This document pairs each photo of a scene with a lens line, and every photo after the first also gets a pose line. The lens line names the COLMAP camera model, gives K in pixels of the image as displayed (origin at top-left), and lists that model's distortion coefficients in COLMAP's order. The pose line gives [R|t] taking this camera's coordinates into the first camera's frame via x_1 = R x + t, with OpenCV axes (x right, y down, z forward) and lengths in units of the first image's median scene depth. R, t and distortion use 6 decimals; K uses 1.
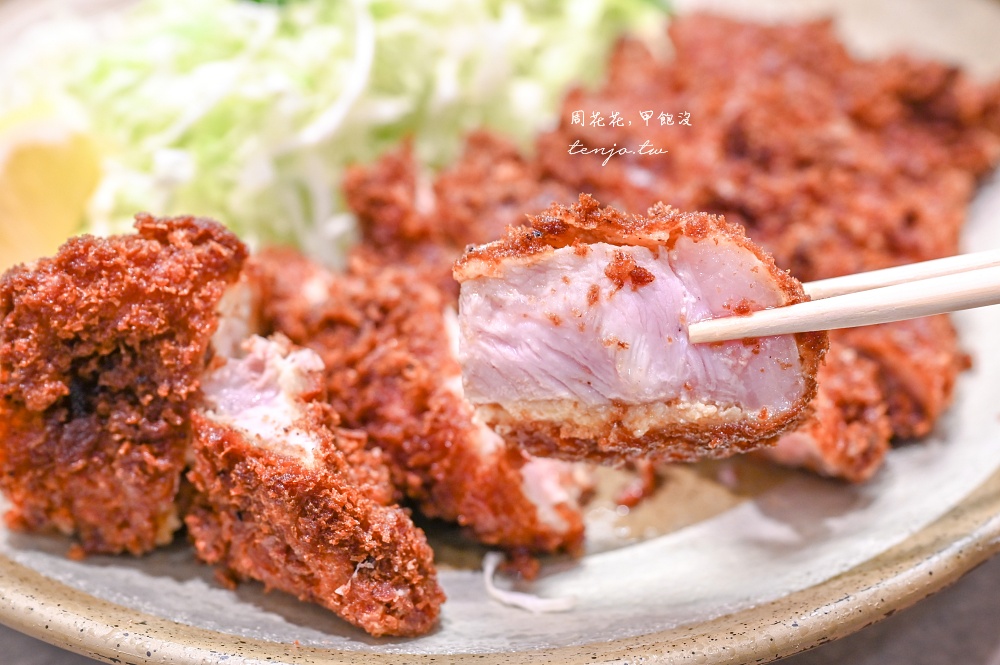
lens RADIAL K [[2229.9, 0, 499.4], [0, 2229.9, 331.4], [0, 0, 1]] dist [0.057063, 0.000000]
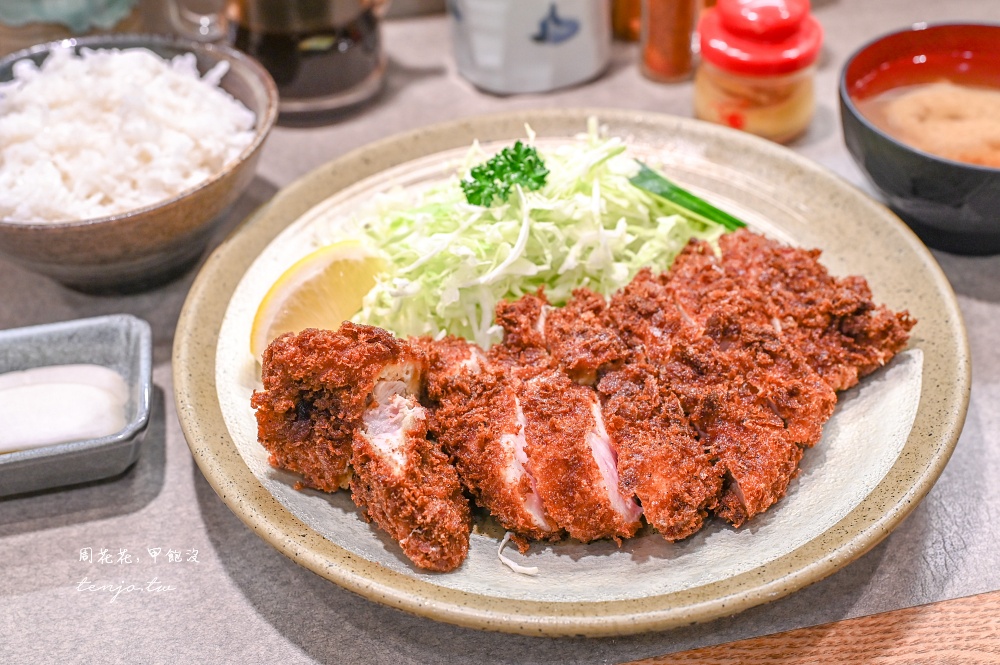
lens RADIAL K [[1297.9, 0, 502.8], [0, 1297.9, 333.1], [0, 0, 1]] dist [0.038670, 0.000000]
pose [[0.945161, 0.180534, -0.272171, 0.266073], [-0.168344, 0.983401, 0.067697, -0.139707], [0.279875, -0.018167, 0.959864, -0.018494]]
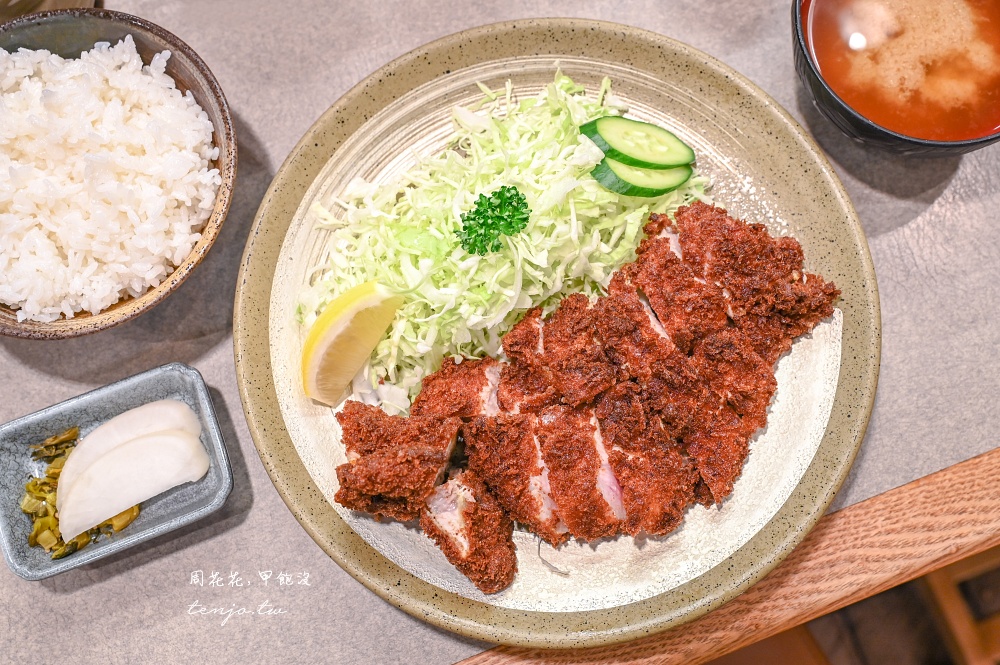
lens RADIAL K [[1013.8, 0, 509.1], [0, 1013.8, 328.0], [0, 0, 1]] dist [0.017987, 0.000000]
pose [[0.985504, 0.155292, -0.068302, 0.002511], [-0.076632, 0.766683, 0.637436, -0.834875], [0.151355, -0.622962, 0.767470, 0.286910]]
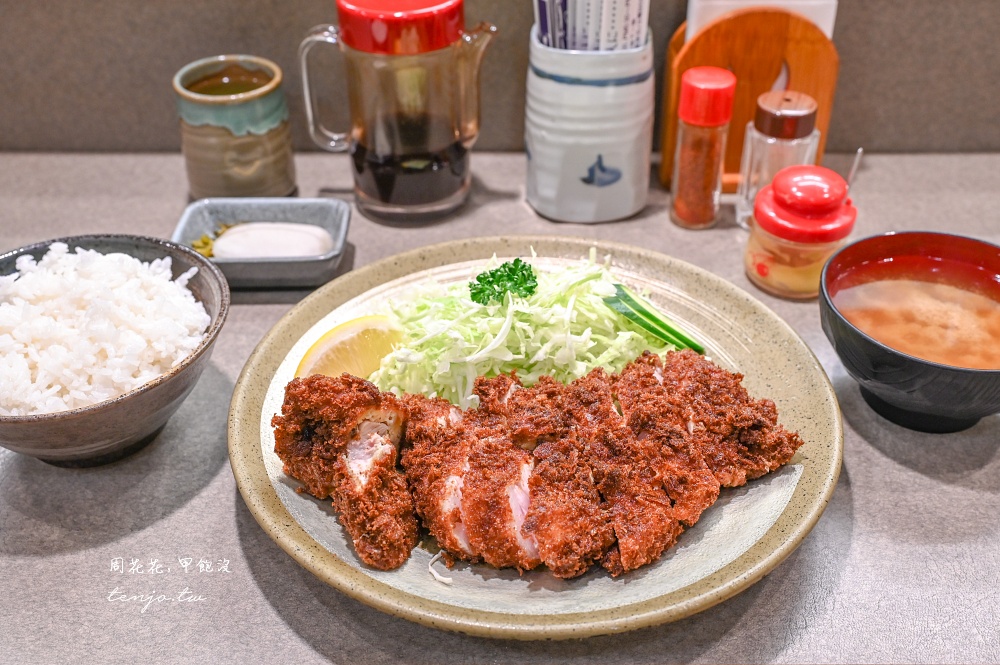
lens RADIAL K [[1127.4, 0, 493.6], [0, 1127.4, 335.2], [0, 0, 1]] dist [0.046340, 0.000000]
pose [[0.858763, 0.291287, -0.421519, 0.514863], [-0.303640, 0.951978, 0.039250, -0.195480], [0.412710, 0.094284, 0.905970, -0.101354]]
